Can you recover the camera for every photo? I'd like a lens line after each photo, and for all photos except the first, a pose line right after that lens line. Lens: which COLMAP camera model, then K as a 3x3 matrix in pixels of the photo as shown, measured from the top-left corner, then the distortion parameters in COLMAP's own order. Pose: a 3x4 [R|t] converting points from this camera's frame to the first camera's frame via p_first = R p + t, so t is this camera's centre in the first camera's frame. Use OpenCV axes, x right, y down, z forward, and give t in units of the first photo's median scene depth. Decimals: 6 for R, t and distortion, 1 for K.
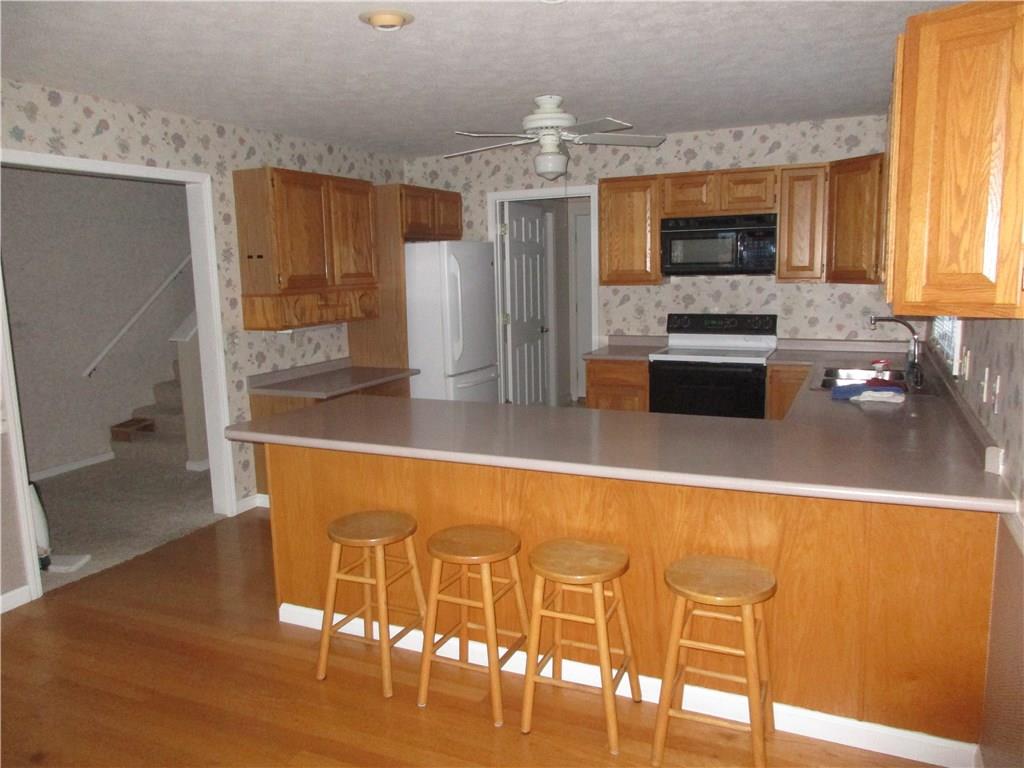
lens RADIAL K [[766.0, 0, 512.0], [0, 766.0, 384.0], [0, 0, 1]] dist [-0.047835, 0.052474]
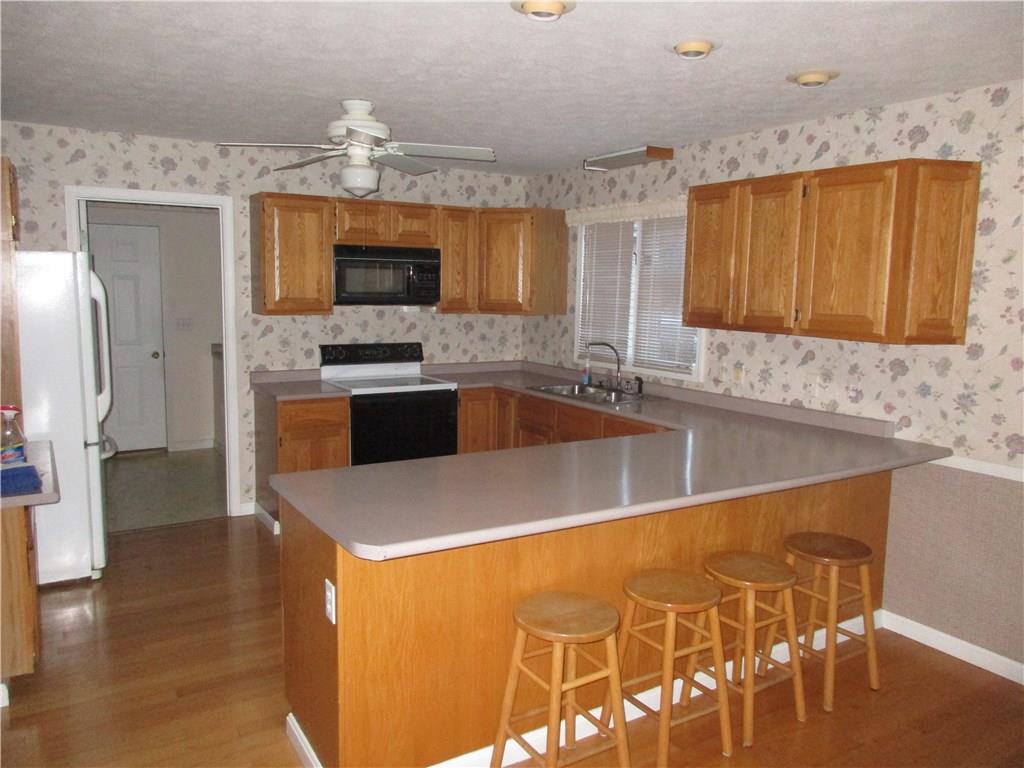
lens RADIAL K [[766.0, 0, 512.0], [0, 766.0, 384.0], [0, 0, 1]] dist [-0.047835, 0.052474]
pose [[0.538517, -0.075276, 0.839246, -0.482512], [0.096957, 0.994922, 0.027025, -0.049826], [-0.837018, 0.066817, 0.543081, 0.317554]]
